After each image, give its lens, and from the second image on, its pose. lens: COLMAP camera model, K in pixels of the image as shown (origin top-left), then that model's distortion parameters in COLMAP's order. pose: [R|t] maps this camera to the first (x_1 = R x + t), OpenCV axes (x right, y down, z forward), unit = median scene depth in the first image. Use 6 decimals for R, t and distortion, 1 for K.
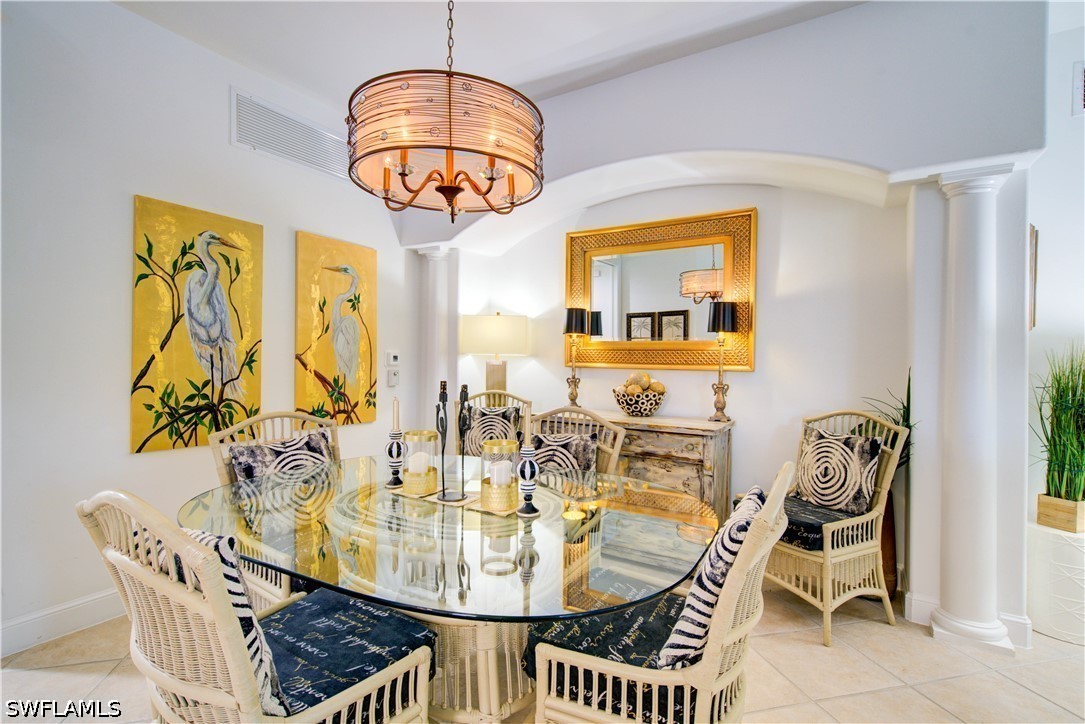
lens RADIAL K [[508.3, 0, 563.6], [0, 508.3, 376.6], [0, 0, 1]] dist [0.003587, -0.004484]
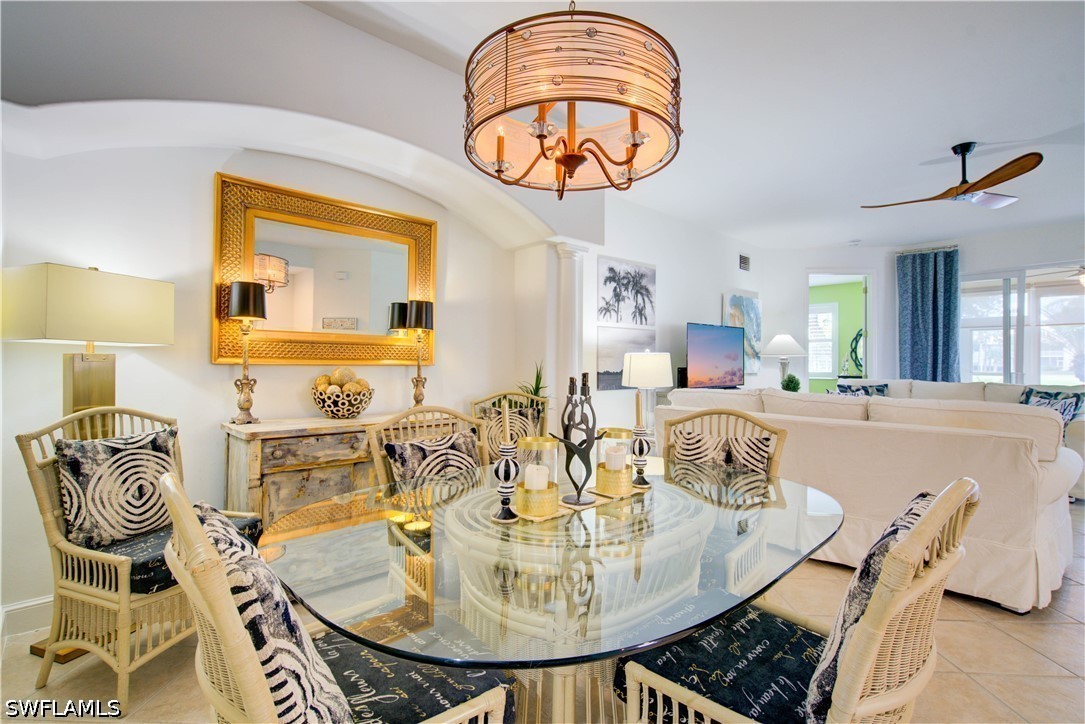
lens RADIAL K [[508.3, 0, 538.0], [0, 508.3, 361.3], [0, 0, 1]] dist [0.003587, -0.004484]
pose [[0.271891, -0.002433, 0.962325, -0.625971], [0.038831, 0.999210, -0.008445, -0.000818], [-0.961544, 0.039664, 0.271771, 0.463329]]
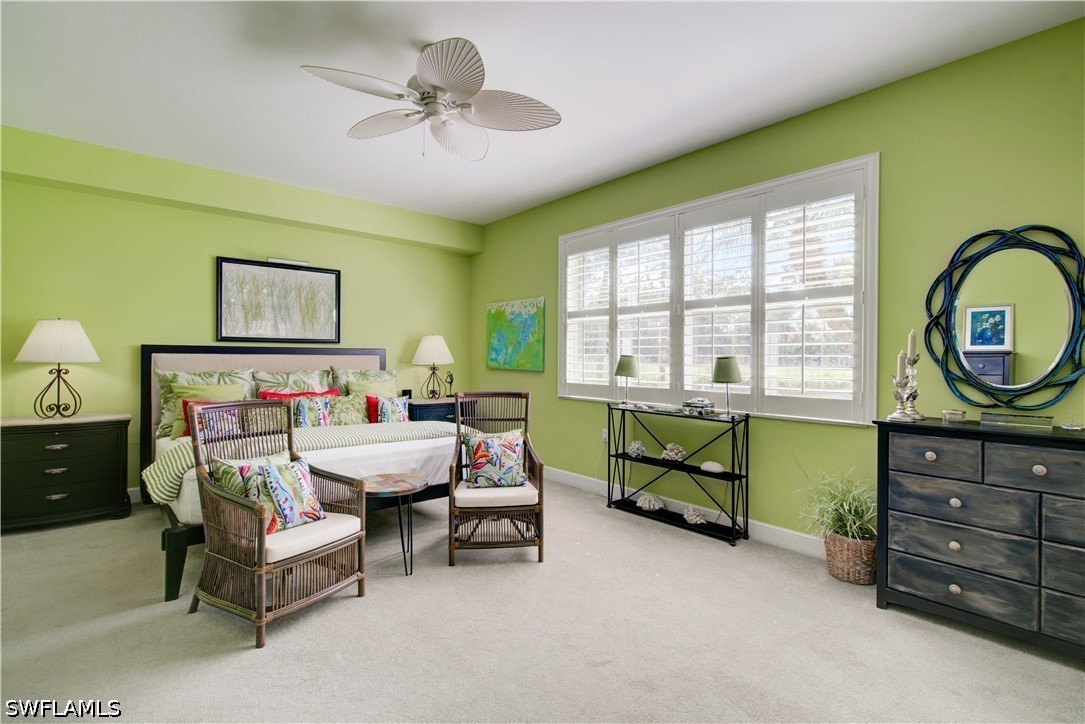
lens RADIAL K [[508.3, 0, 532.1], [0, 508.3, 356.6], [0, 0, 1]] dist [0.003587, -0.004484]
pose [[0.326039, -0.000878, 0.945356, 2.017165], [0.031417, 0.999457, -0.009907, 0.024945], [-0.944834, 0.032930, 0.325890, -0.227116]]
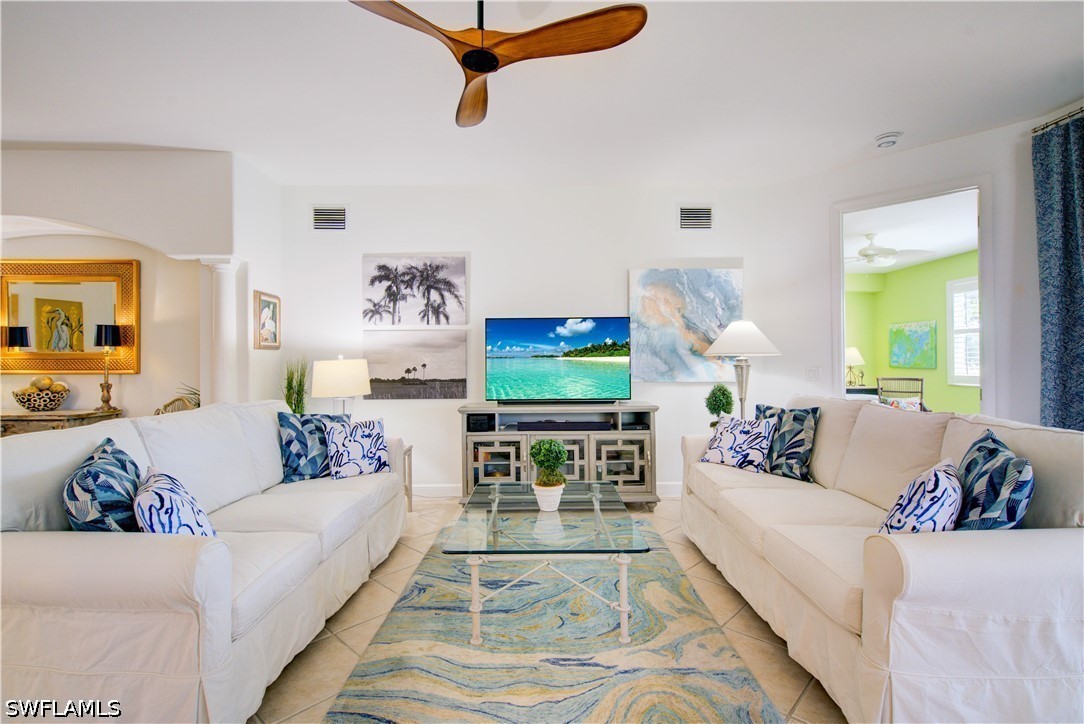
lens RADIAL K [[507.8, 0, 538.3], [0, 507.8, 361.5], [0, 0, 1]] dist [0.003587, -0.004484]
pose [[0.839366, -0.010014, 0.543475, 0.533238], [0.034755, 0.998773, -0.035274, 0.044014], [-0.542455, 0.048496, 0.838684, -0.778455]]
